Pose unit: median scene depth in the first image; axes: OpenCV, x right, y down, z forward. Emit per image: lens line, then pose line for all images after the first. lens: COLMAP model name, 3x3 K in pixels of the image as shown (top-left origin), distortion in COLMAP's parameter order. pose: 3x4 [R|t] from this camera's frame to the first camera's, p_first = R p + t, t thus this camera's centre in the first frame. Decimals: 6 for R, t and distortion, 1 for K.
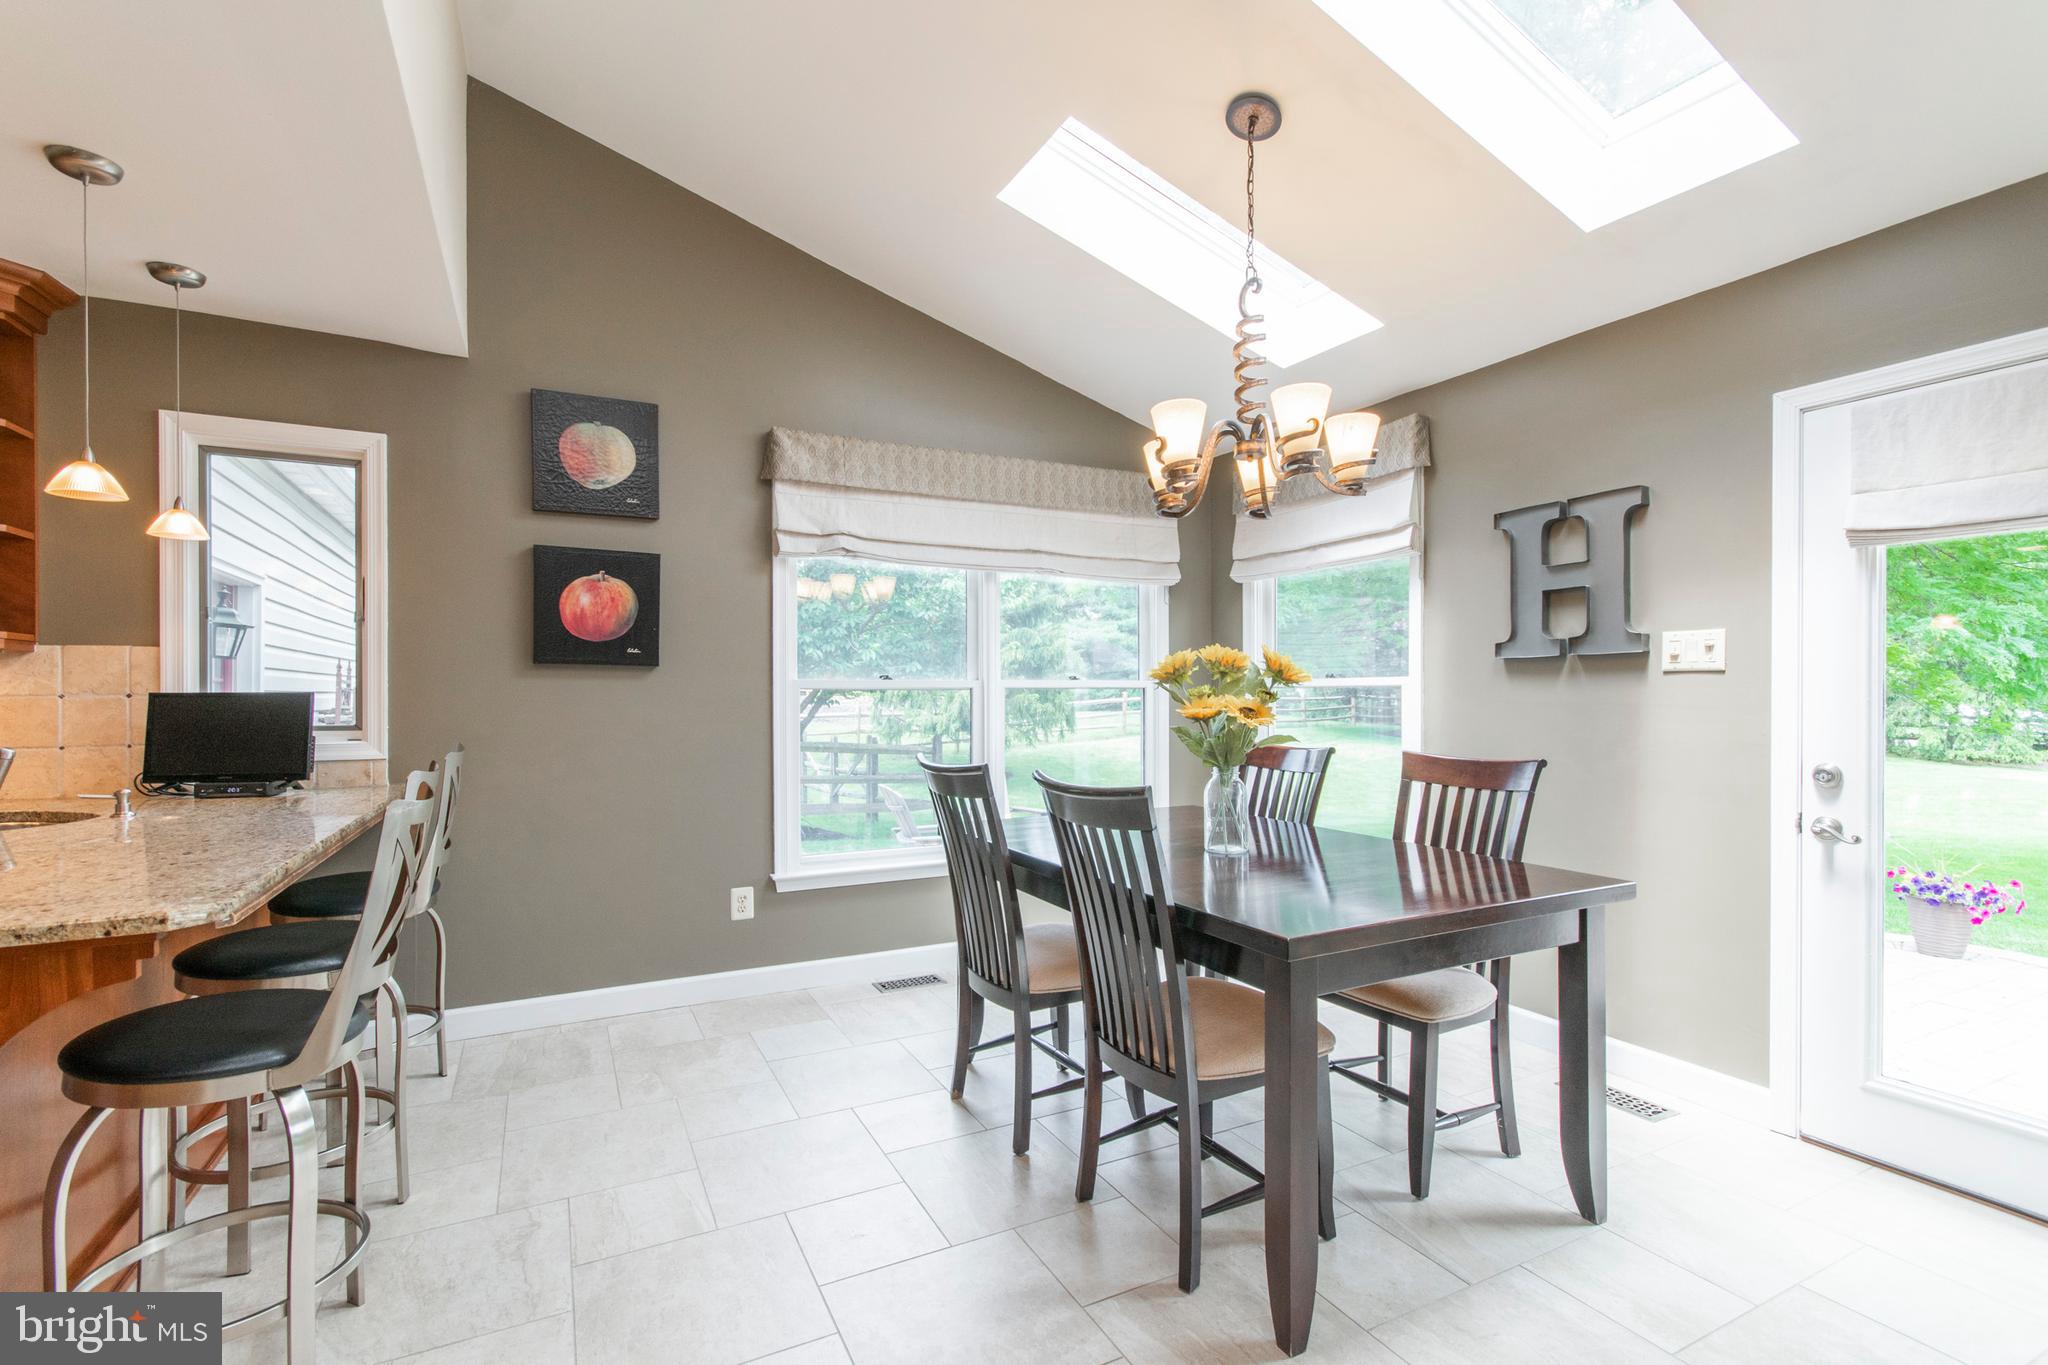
lens RADIAL K [[908.9, 0, 1021.0], [0, 908.9, 689.4], [0, 0, 1]] dist [0.000253, -0.000012]
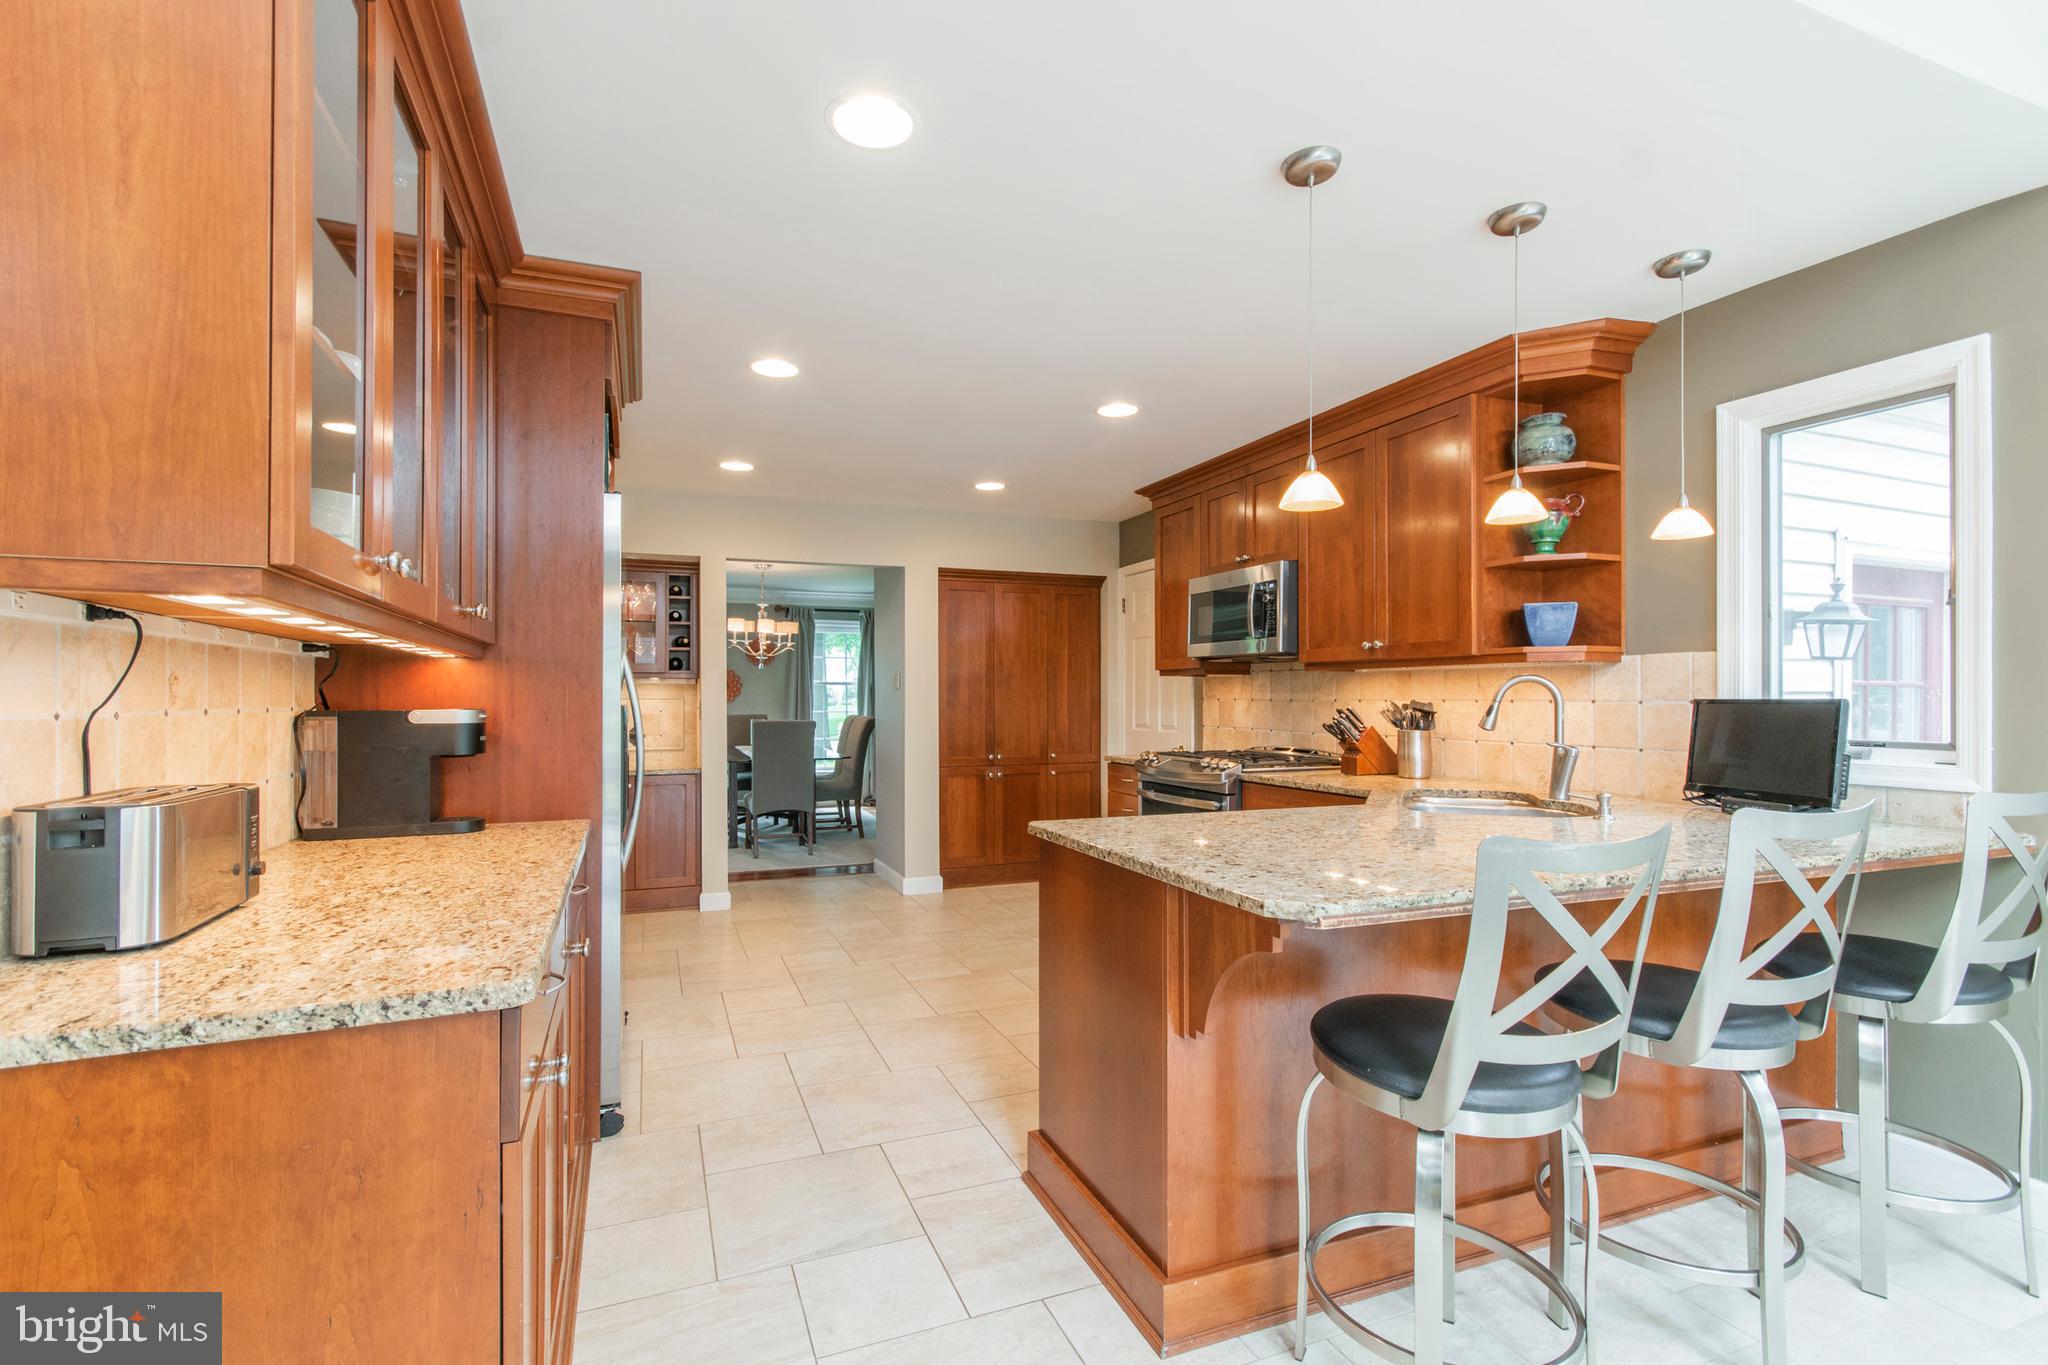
lens RADIAL K [[908.9, 0, 1016.5], [0, 908.9, 693.2], [0, 0, 1]] dist [0.000253, -0.000012]
pose [[-0.095515, -0.002425, -0.995425, 0.087493], [0.002358, 0.999994, -0.002663, -0.001787], [0.995425, -0.002602, -0.095509, 0.368219]]
